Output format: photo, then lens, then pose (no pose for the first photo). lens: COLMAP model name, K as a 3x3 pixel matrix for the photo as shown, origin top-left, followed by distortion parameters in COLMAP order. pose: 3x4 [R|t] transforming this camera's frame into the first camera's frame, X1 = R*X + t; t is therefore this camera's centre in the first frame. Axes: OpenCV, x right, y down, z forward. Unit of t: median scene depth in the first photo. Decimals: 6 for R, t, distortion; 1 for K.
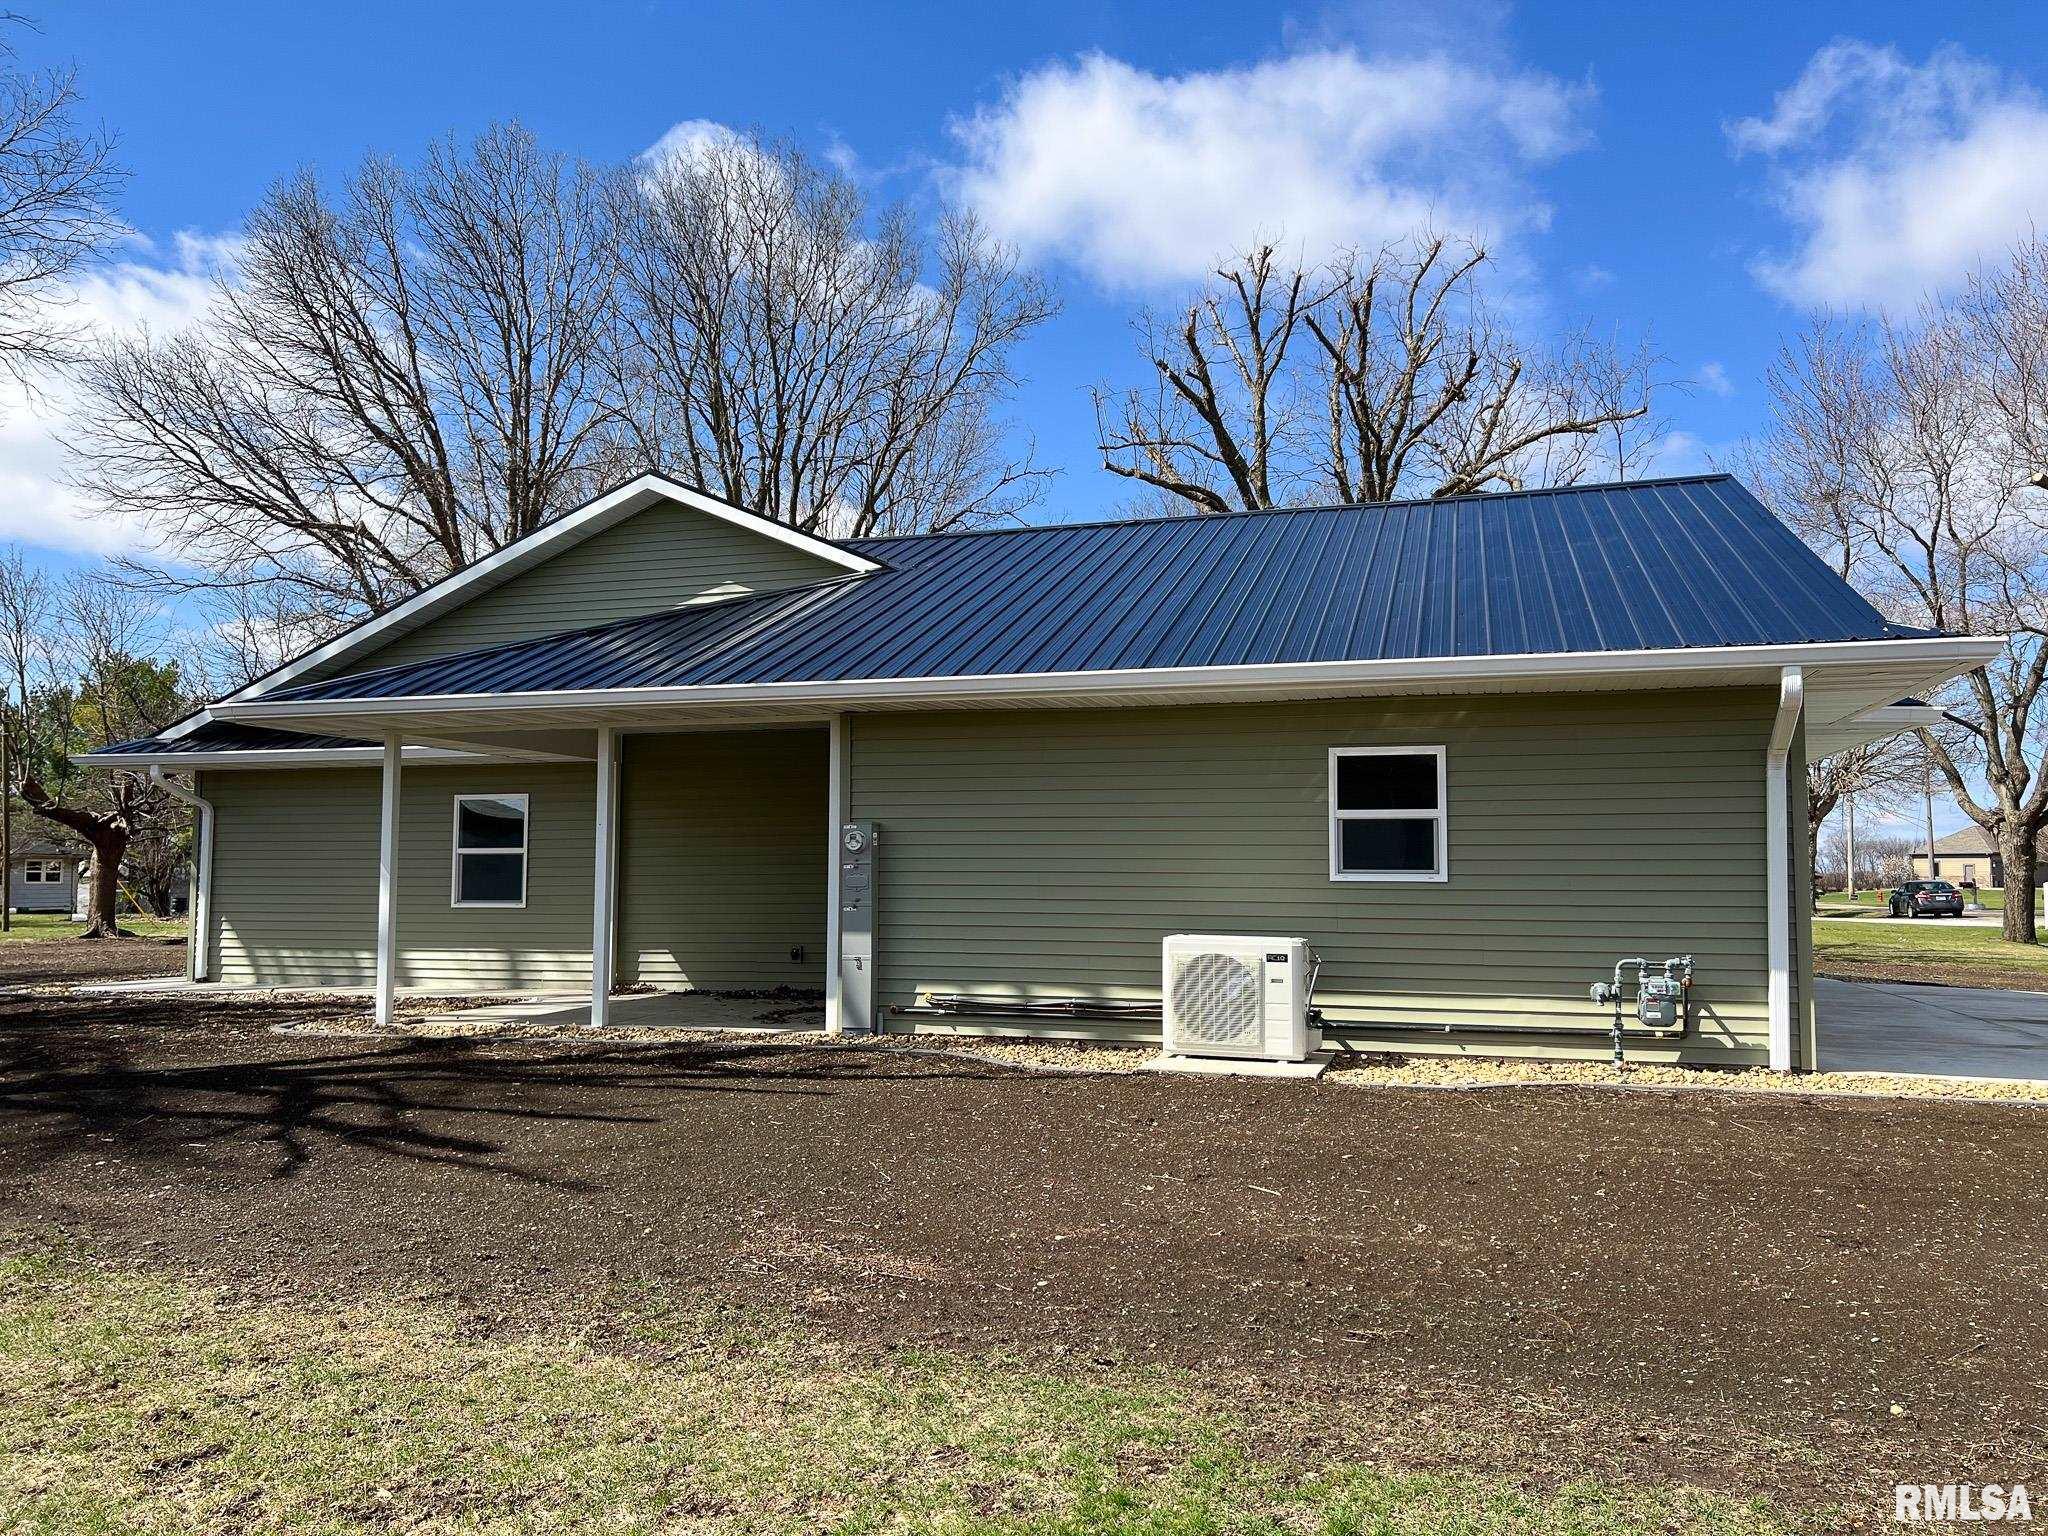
lens RADIAL K [[1531.0, 0, 1021.7], [0, 1531.0, 773.3], [0, 0, 1]] dist [0.065541, -0.074806]
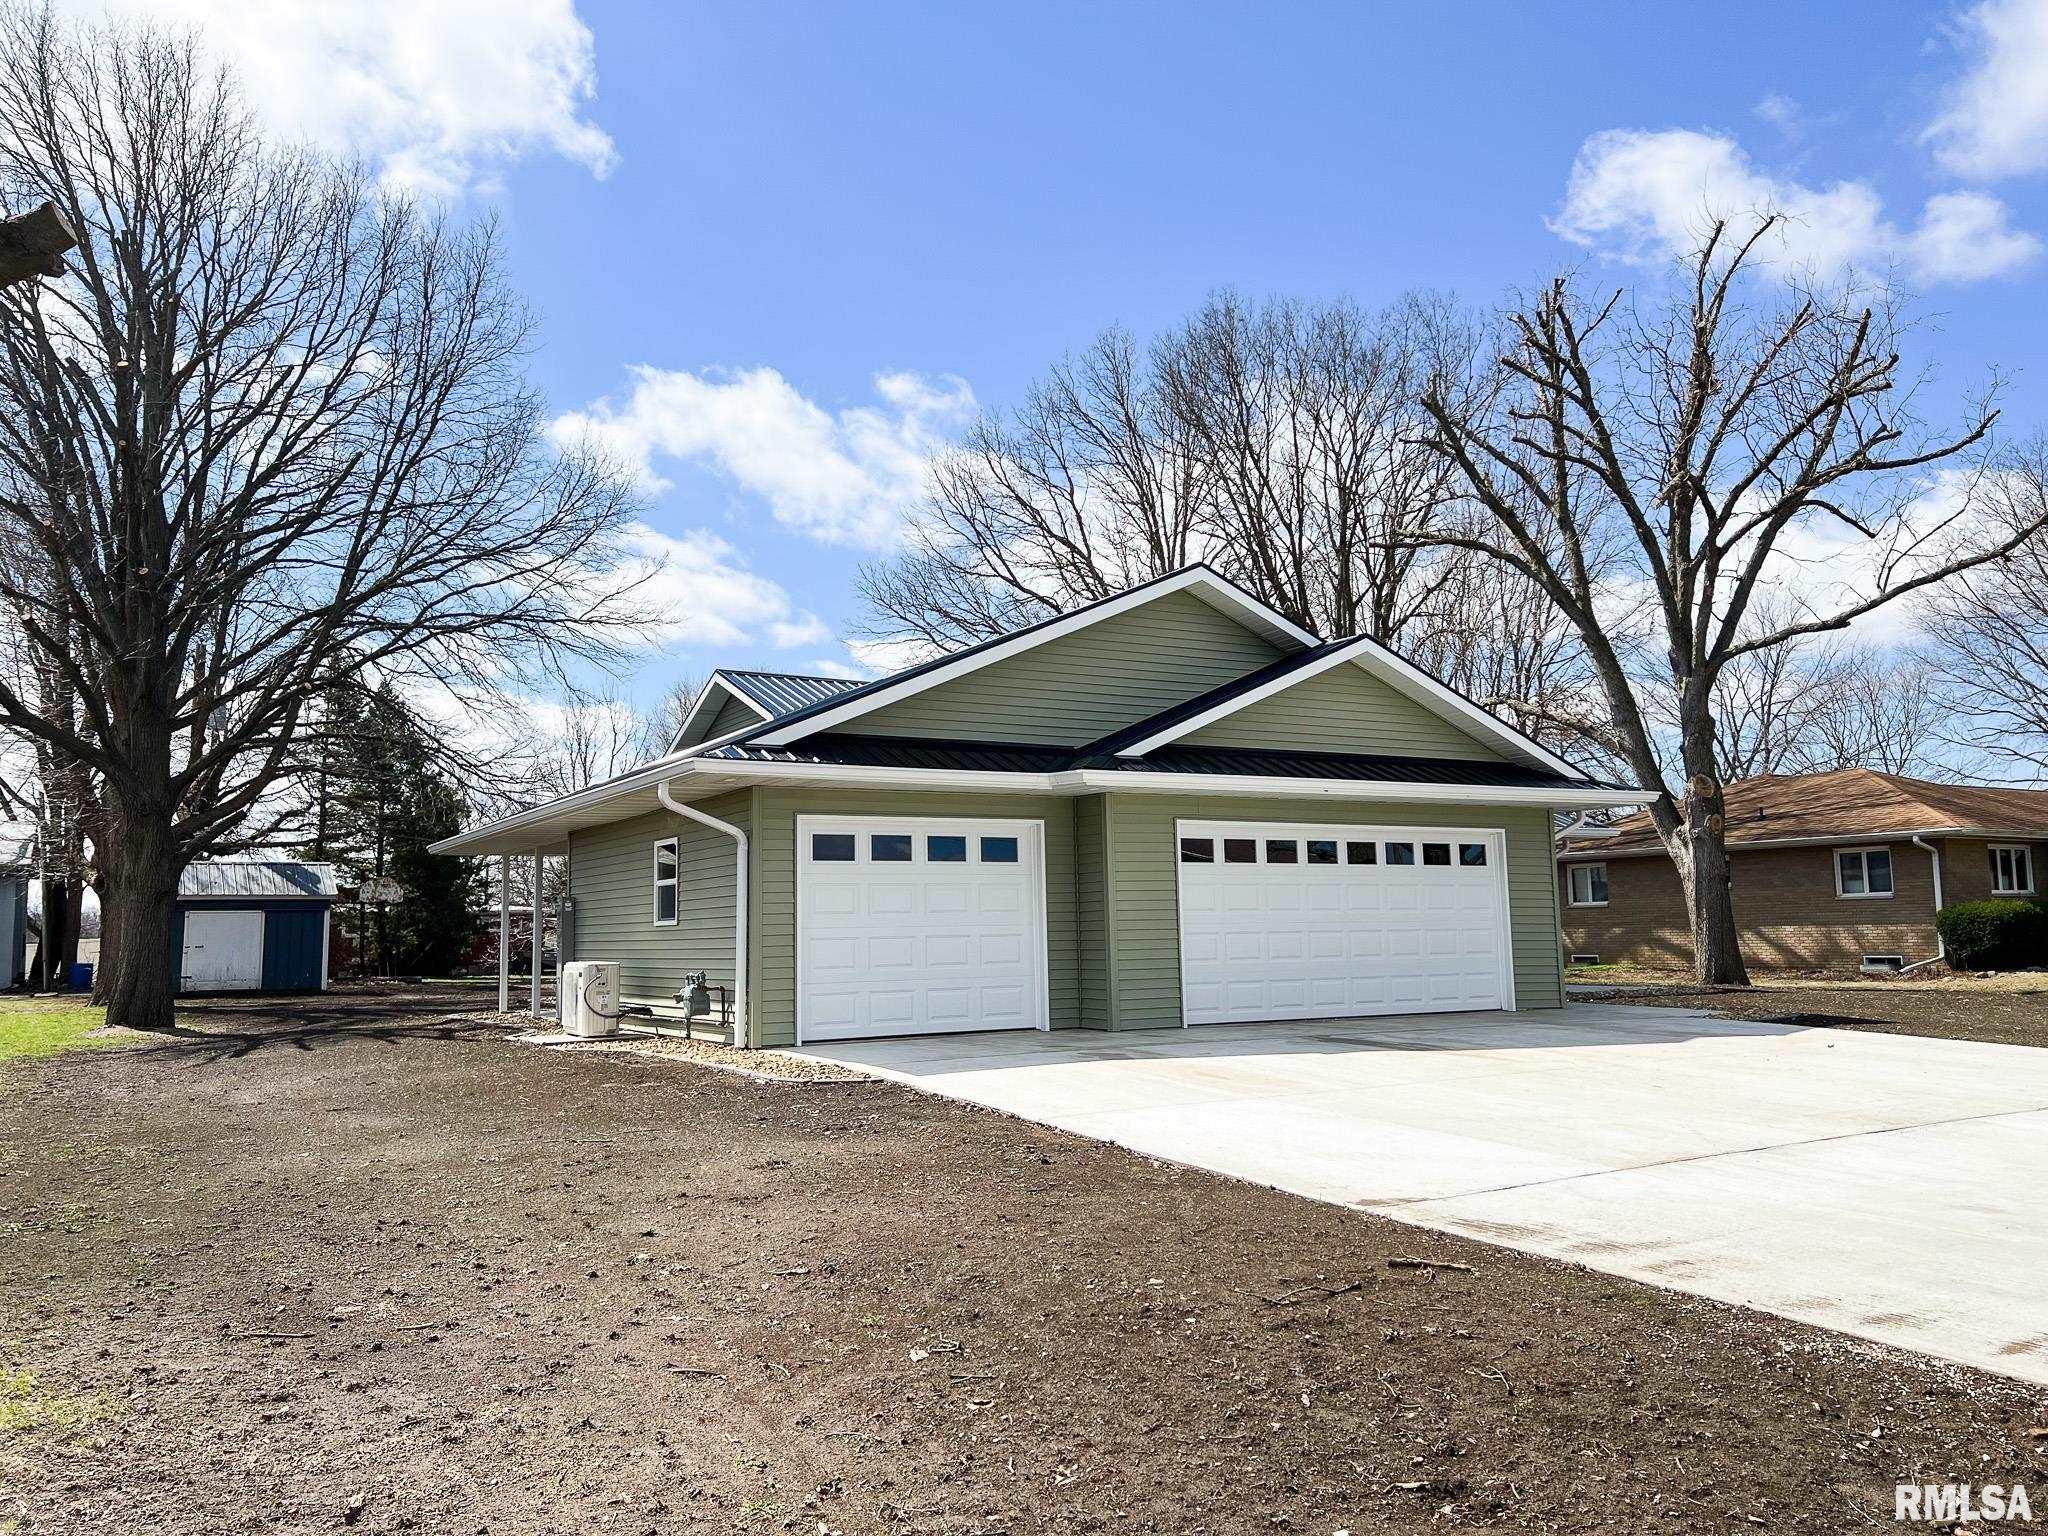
lens RADIAL K [[1531.0, 0, 1015.2], [0, 1531.0, 770.1], [0, 0, 1]] dist [0.065541, -0.074806]
pose [[0.732237, -0.090125, -0.675061, 1.456732], [0.067646, 0.995928, -0.059588, 0.027564], [0.677682, -0.002033, 0.735352, 0.079635]]
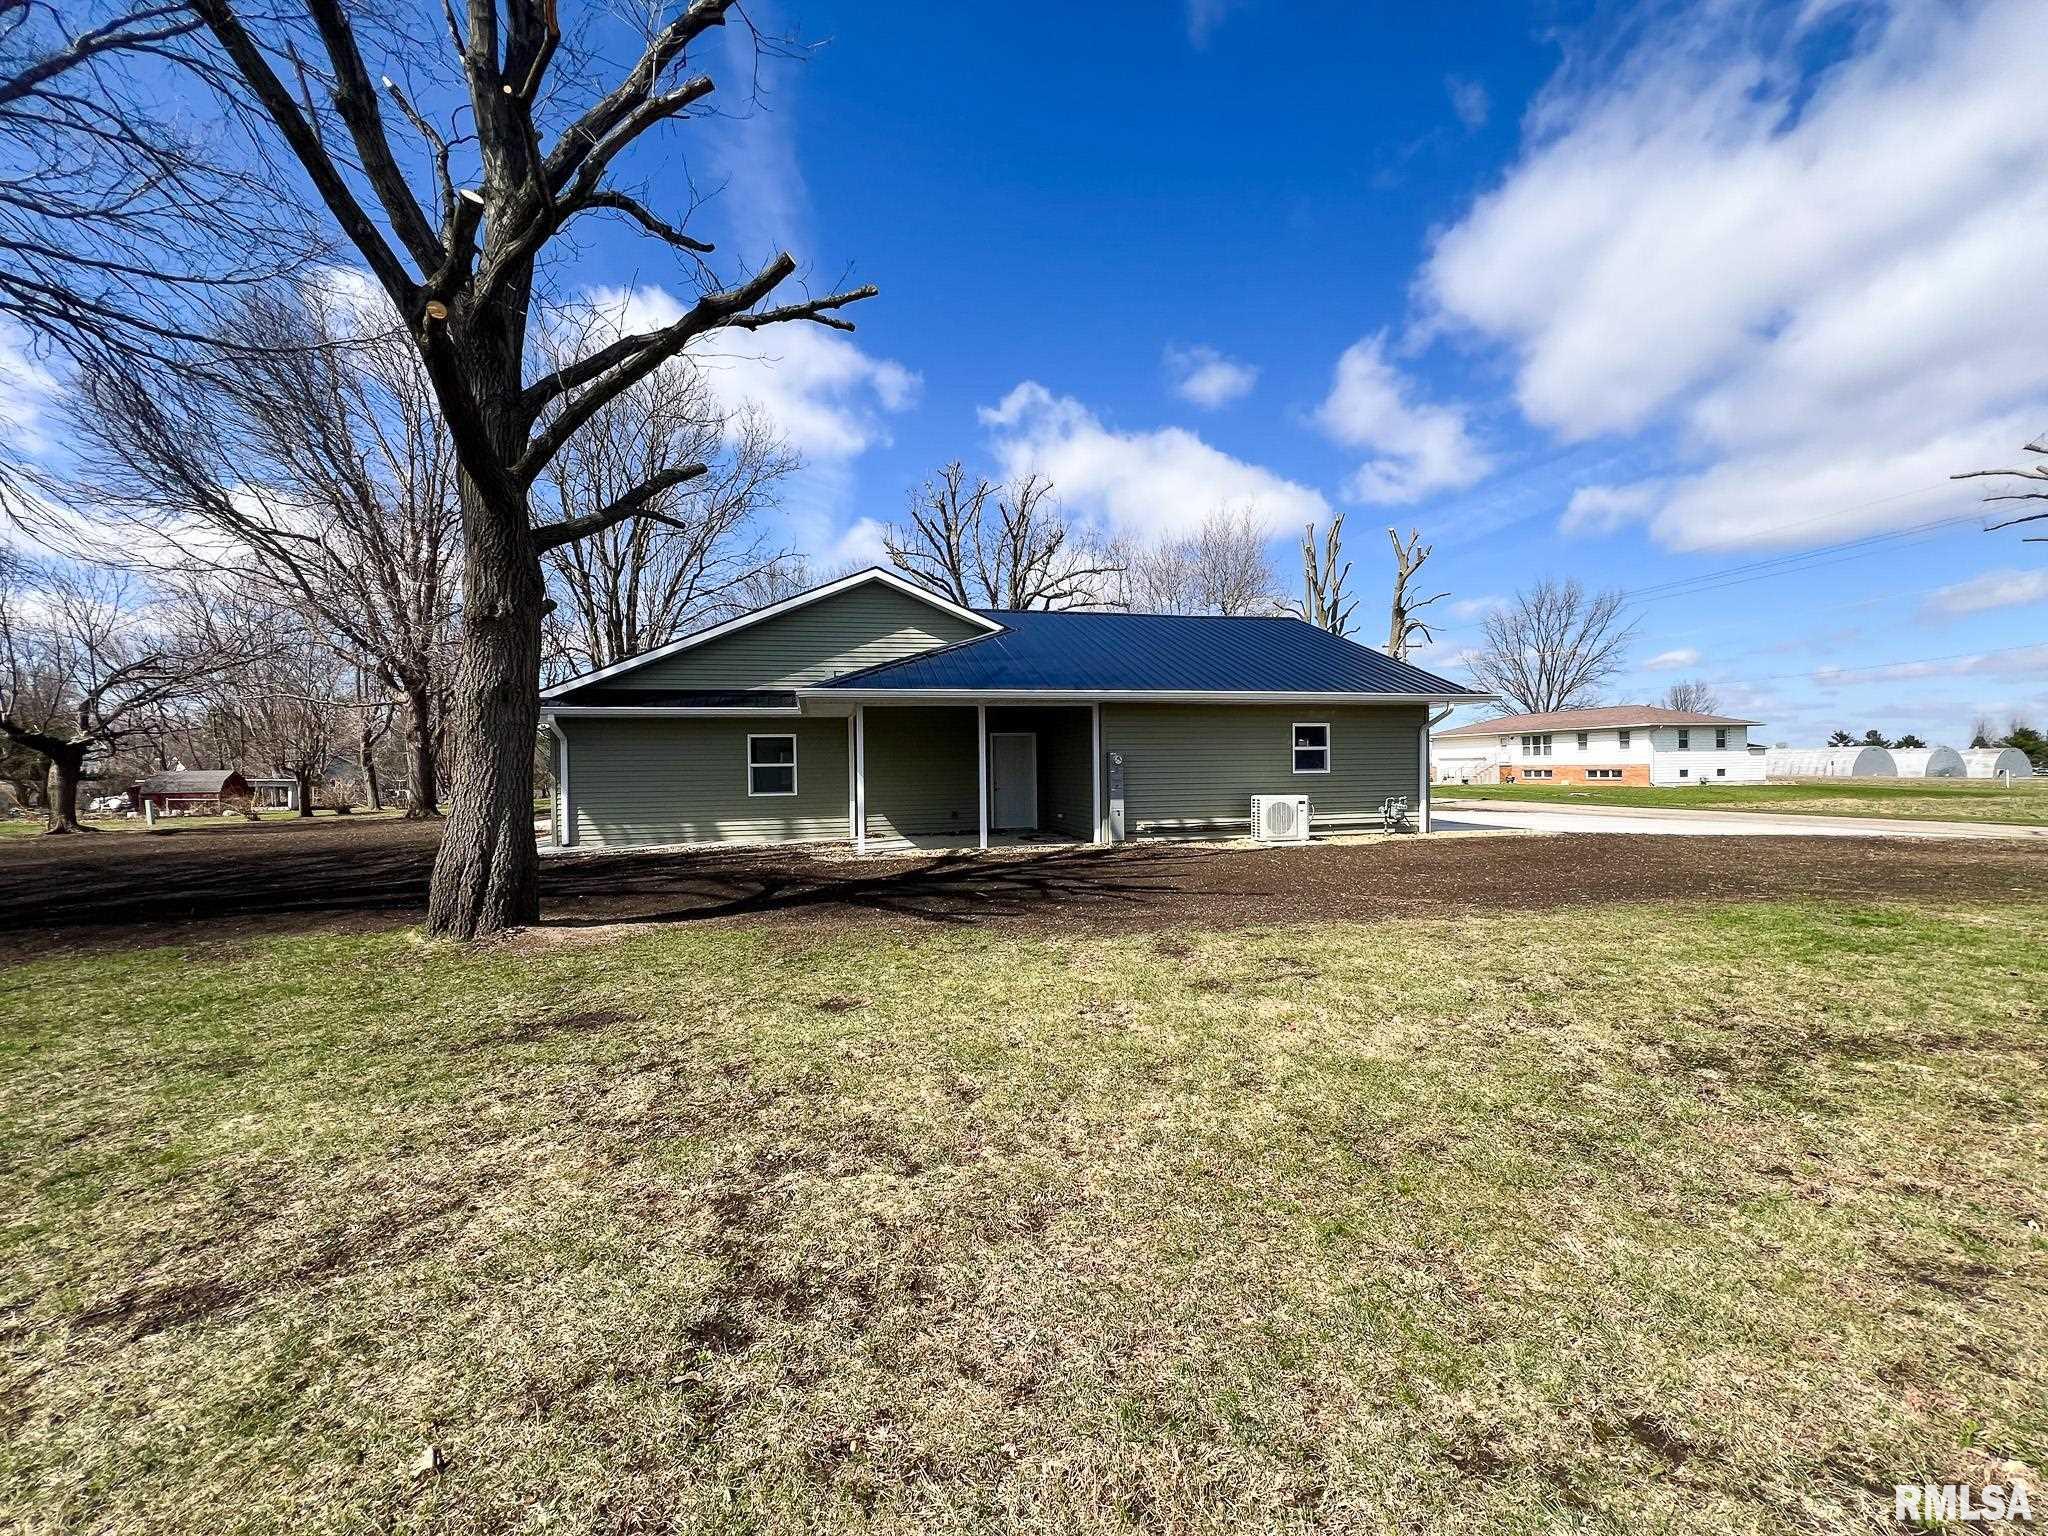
lens RADIAL K [[839.2, 0, 957.6], [0, 839.2, 775.1], [0, 0, 1]] dist [0.007830, -0.000007]
pose [[0.859460, -0.019158, 0.510844, -0.977855], [-0.018303, 0.997504, 0.068201, -0.015662], [-0.510876, -0.067966, 0.856964, 0.038585]]
